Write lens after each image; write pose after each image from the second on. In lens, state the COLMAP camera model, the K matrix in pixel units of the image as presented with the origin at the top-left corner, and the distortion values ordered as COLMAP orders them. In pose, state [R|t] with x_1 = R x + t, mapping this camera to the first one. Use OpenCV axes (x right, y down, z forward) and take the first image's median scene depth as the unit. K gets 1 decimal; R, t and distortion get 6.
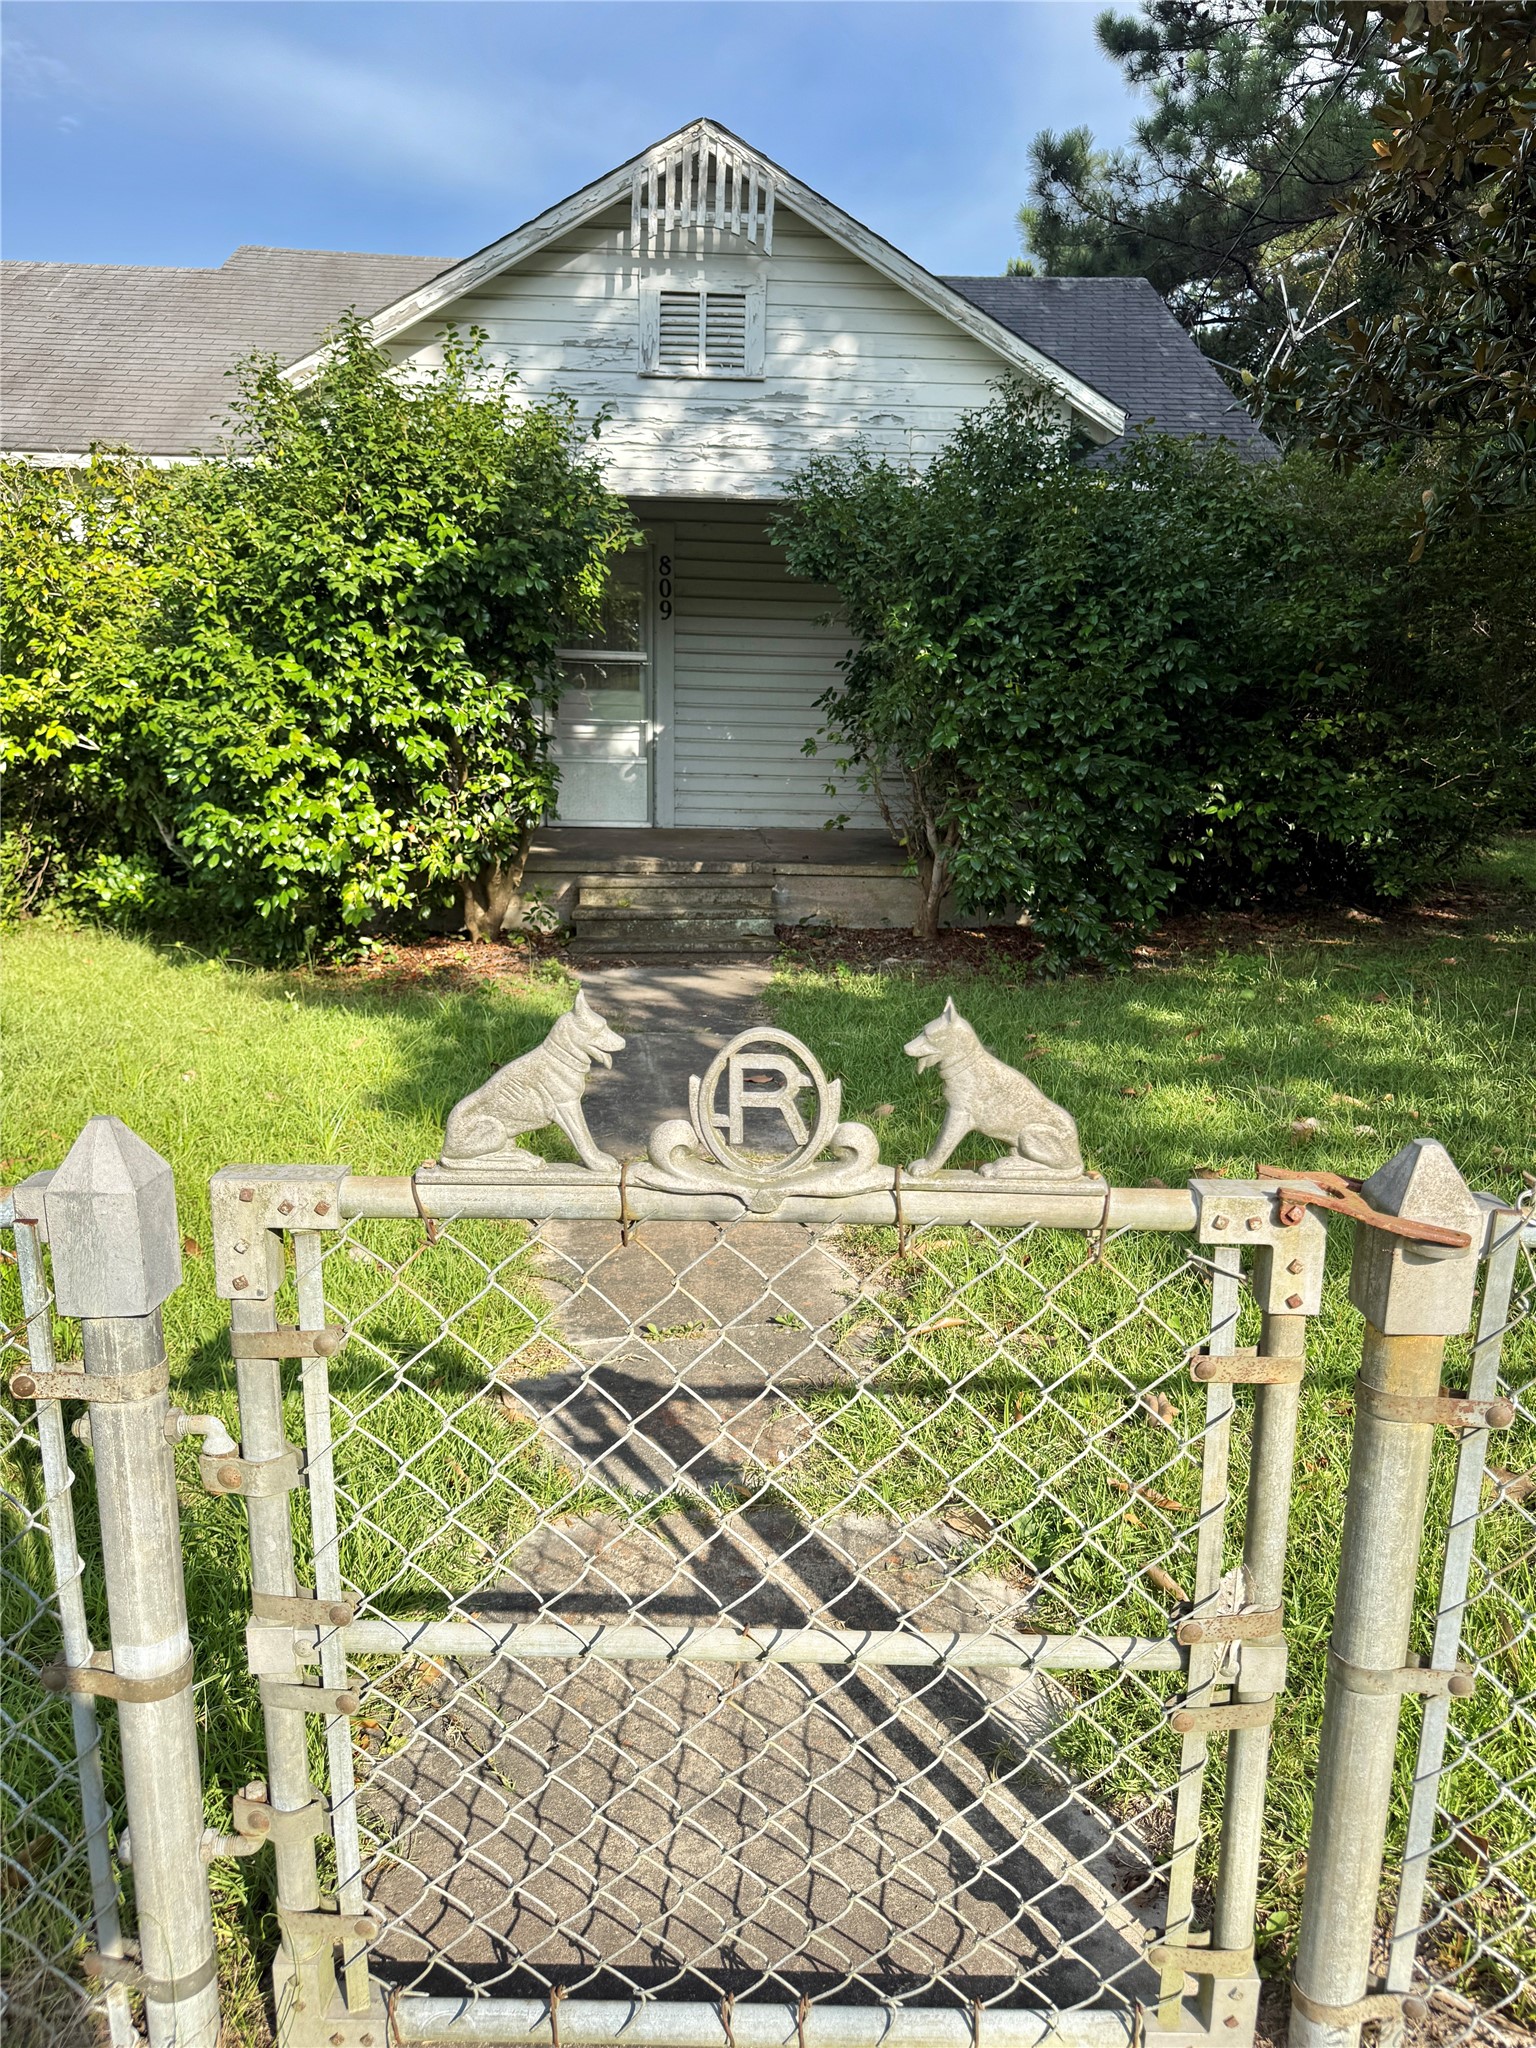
lens RADIAL K [[1437.3, 0, 768.0], [0, 1437.3, 1024.0], [0, 0, 1]] dist [0.178520, -0.328996]
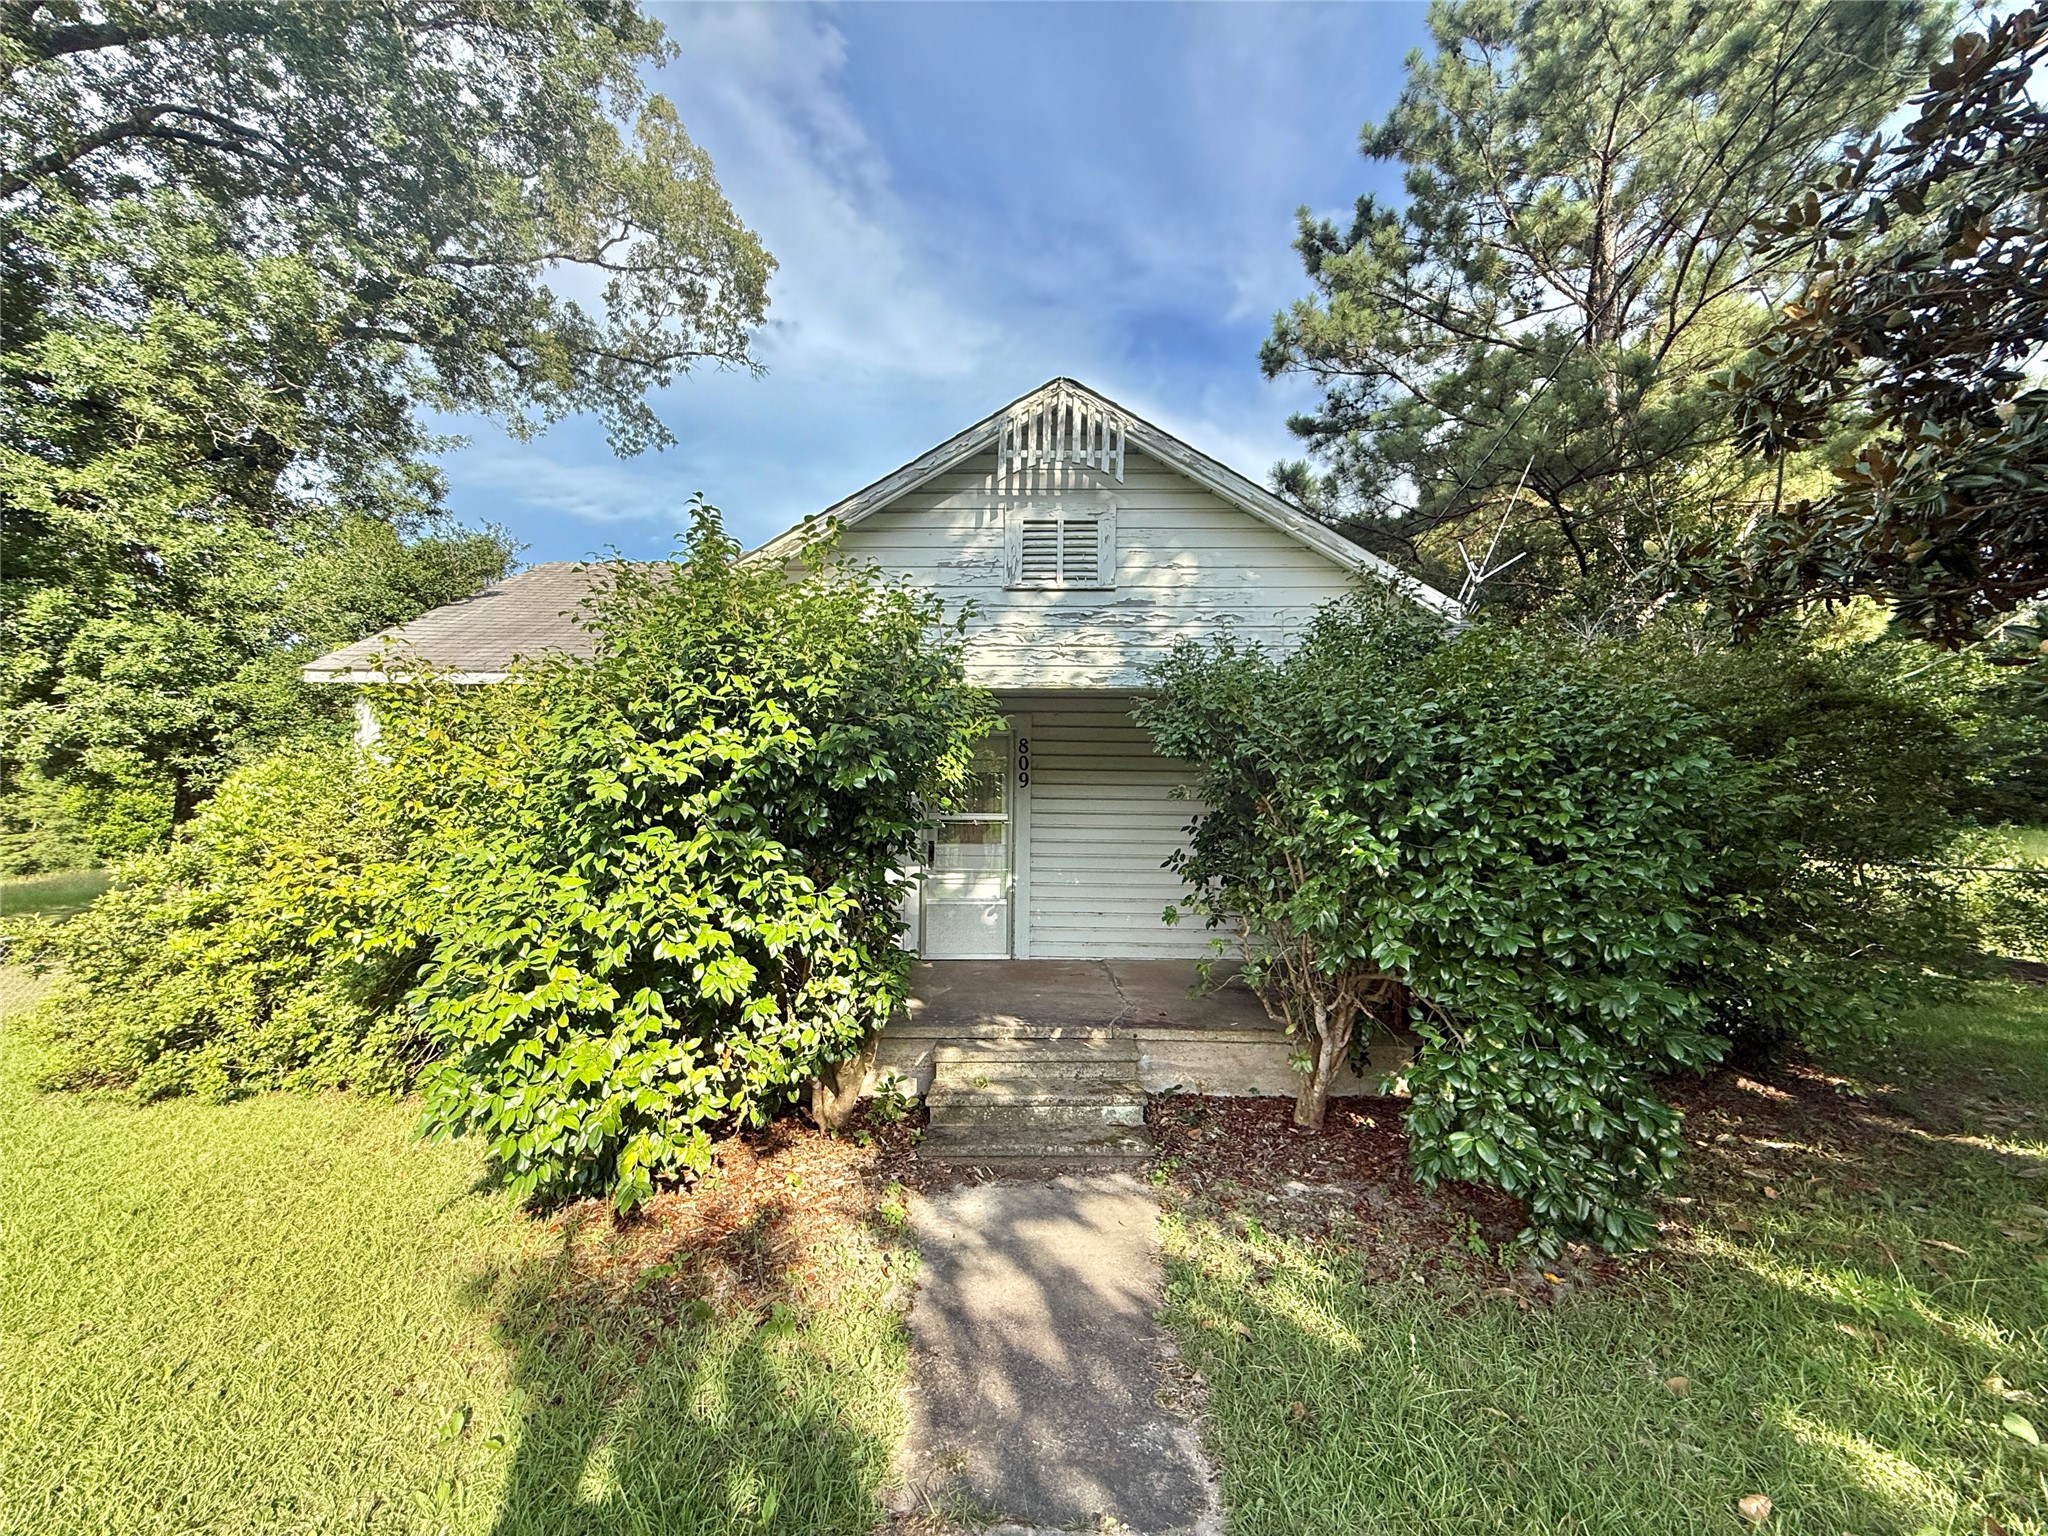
lens RADIAL K [[826.5, 0, 1024.0], [0, 826.5, 768.0], [0, 0, 1]] dist [0.018233, 0.000030]
pose [[0.998152, -0.016258, -0.058557, -0.045041], [-0.000063, 0.963273, -0.268522, -0.166634], [0.060772, 0.268030, 0.961492, 0.513749]]
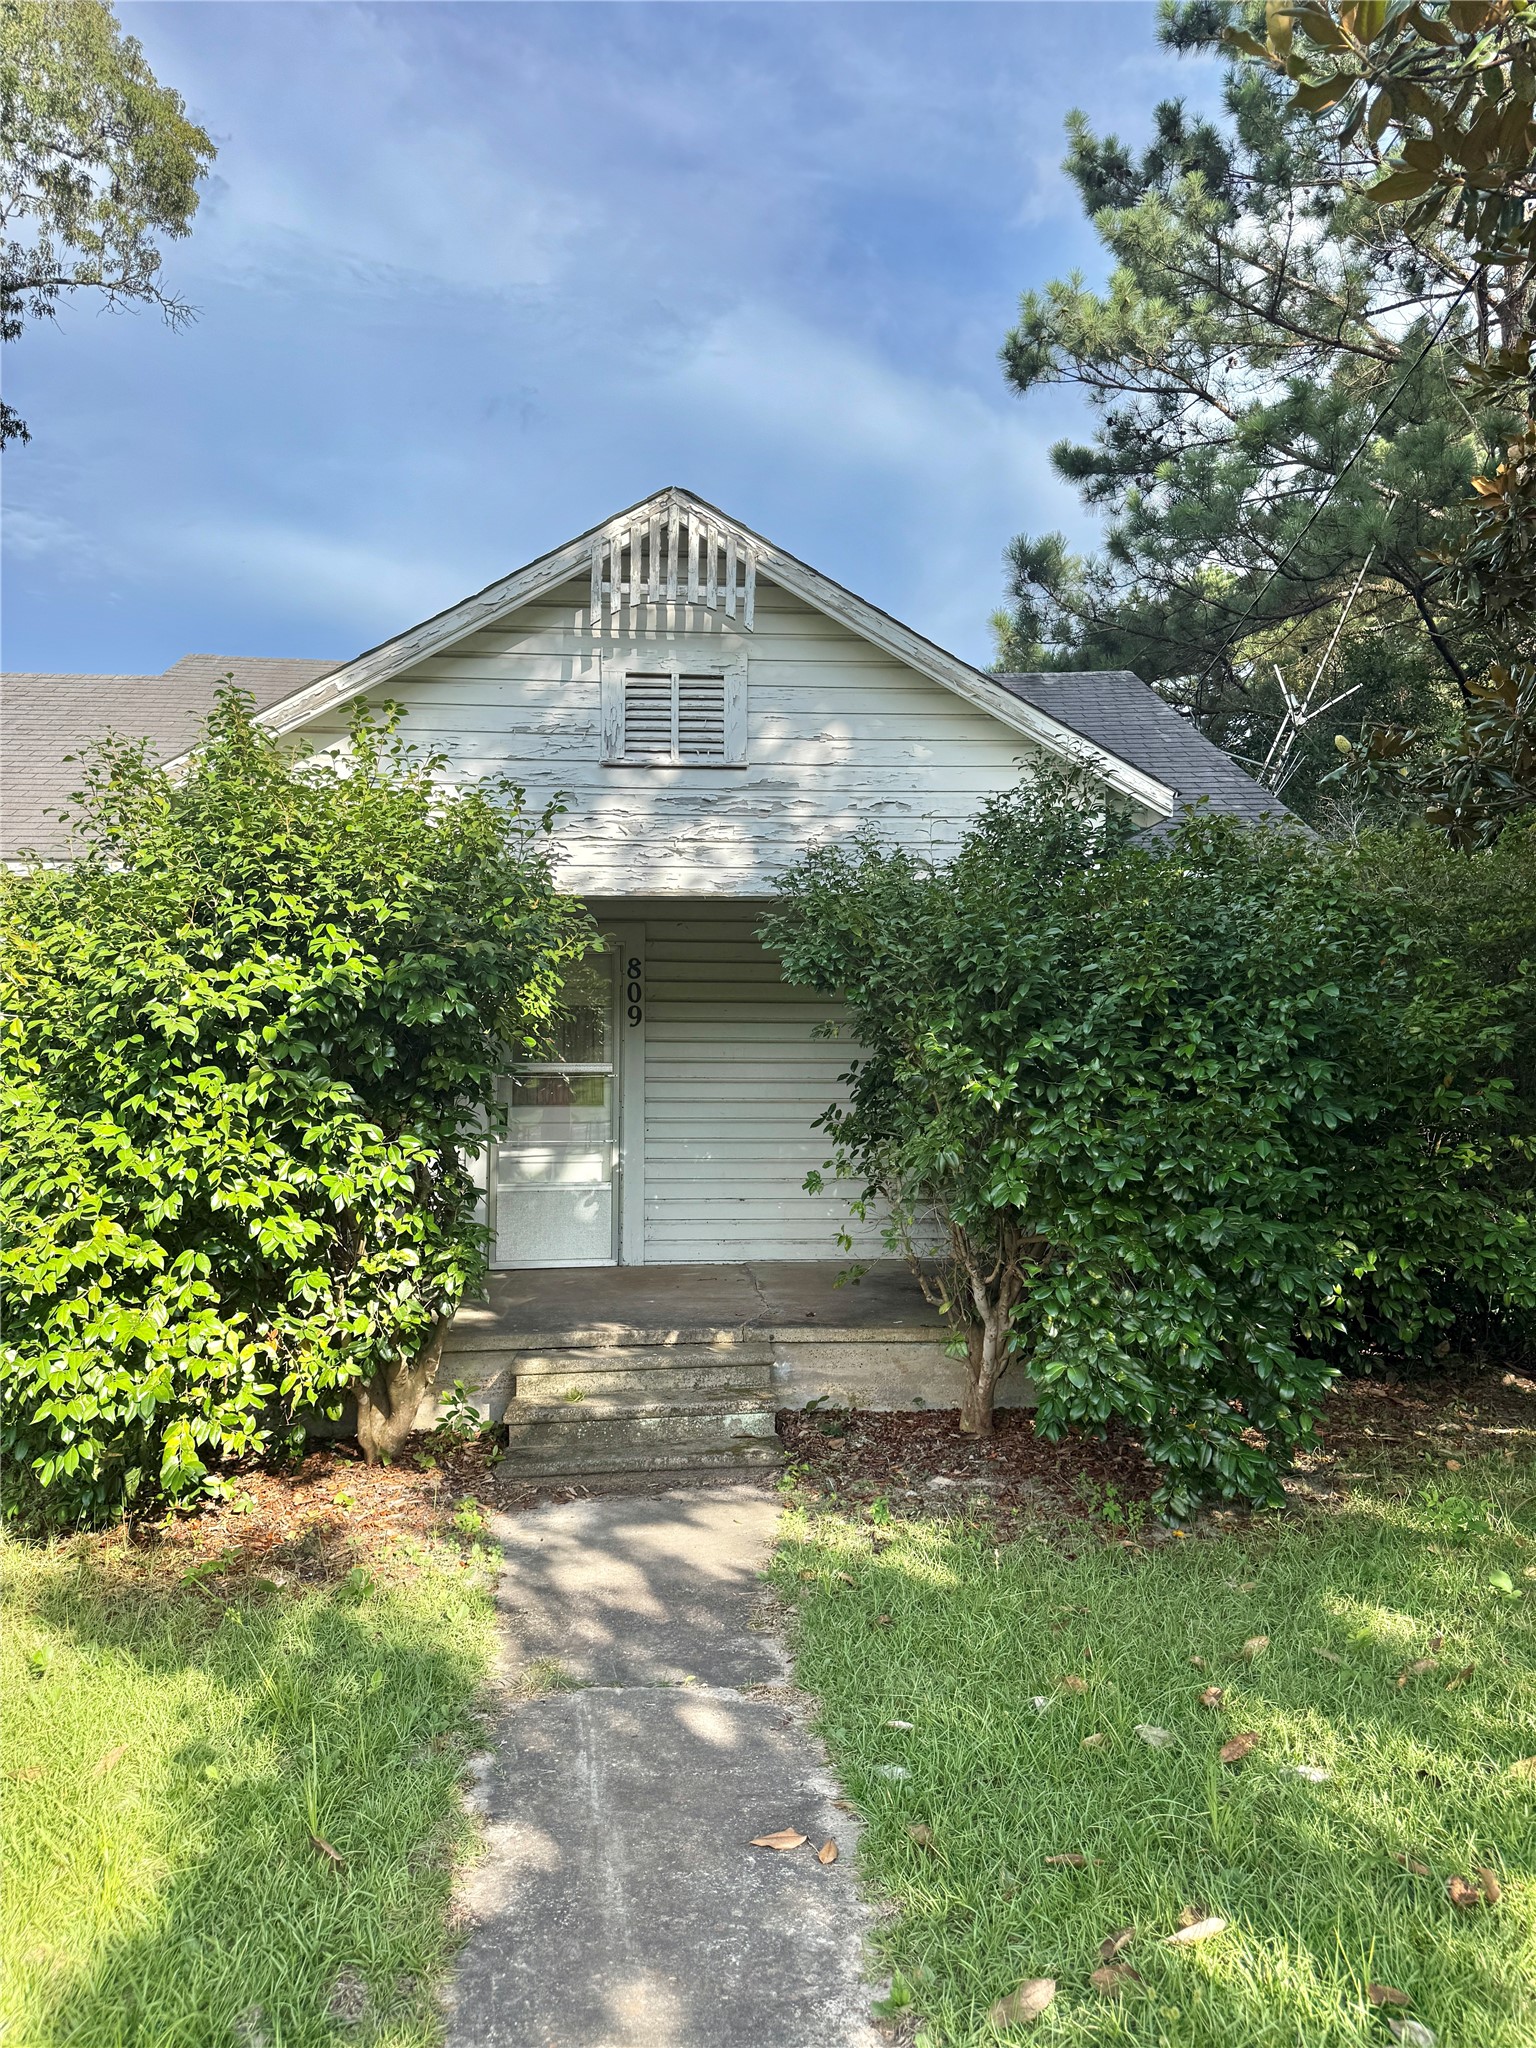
lens RADIAL K [[1437.3, 0, 768.0], [0, 1437.3, 1024.0], [0, 0, 1]] dist [0.178520, -0.328996]
pose [[0.999530, -0.021173, 0.022170, -0.014939], [0.026053, 0.967819, -0.250294, -0.096685], [-0.016157, 0.250754, 0.967916, 0.262603]]
